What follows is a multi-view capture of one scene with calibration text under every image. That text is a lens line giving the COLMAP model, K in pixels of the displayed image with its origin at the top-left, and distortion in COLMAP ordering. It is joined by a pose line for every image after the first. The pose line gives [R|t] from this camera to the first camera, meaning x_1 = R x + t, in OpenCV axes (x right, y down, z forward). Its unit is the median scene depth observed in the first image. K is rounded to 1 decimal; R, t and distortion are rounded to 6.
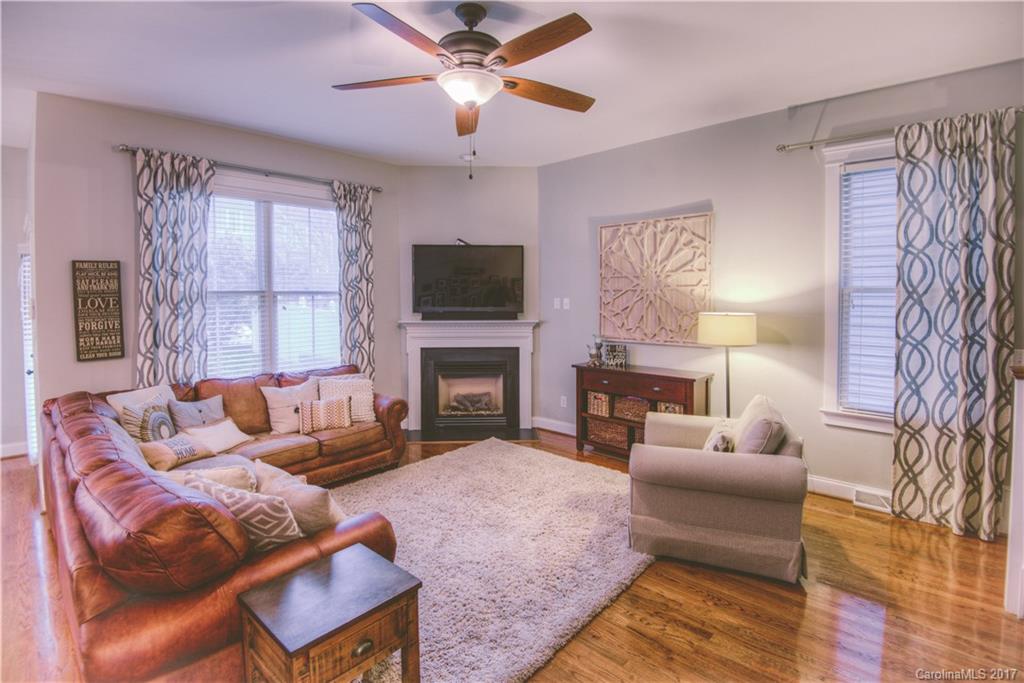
lens RADIAL K [[496.6, 0, 512.1], [0, 496.6, 303.0], [0, 0, 1]] dist [-0.037186, -0.000793]
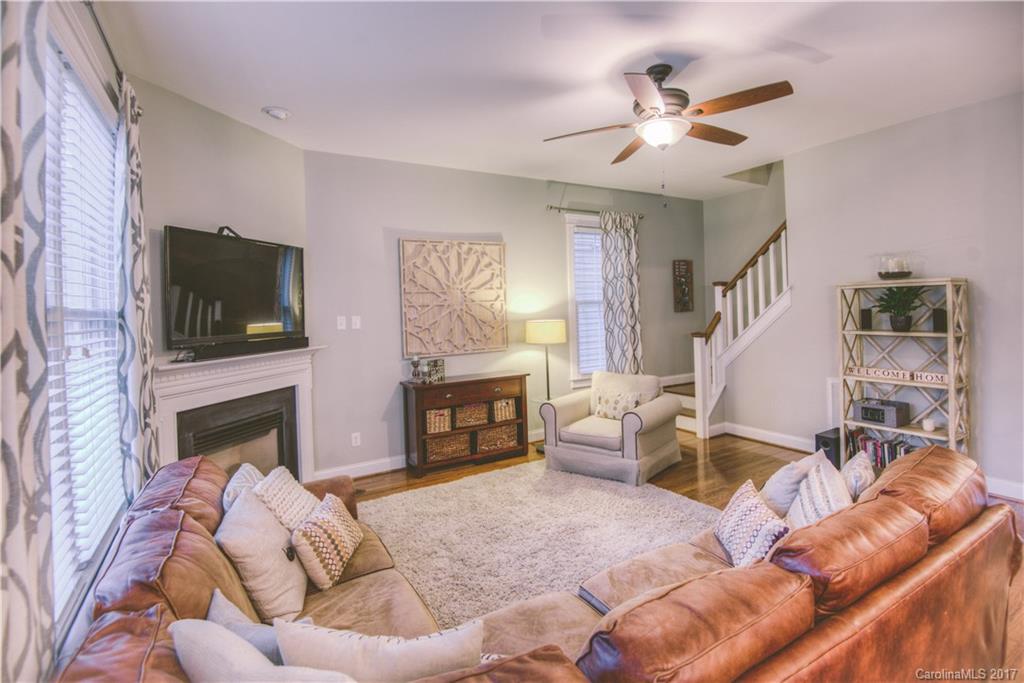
lens RADIAL K [[476.6, 0, 531.0], [0, 476.6, 305.3], [0, 0, 1]] dist [-0.001101, -0.000237]
pose [[0.270543, -0.001749, 0.962706, -0.715690], [0.045361, 0.998911, -0.010933, -0.006698], [-0.961639, 0.046627, 0.270327, 0.580024]]
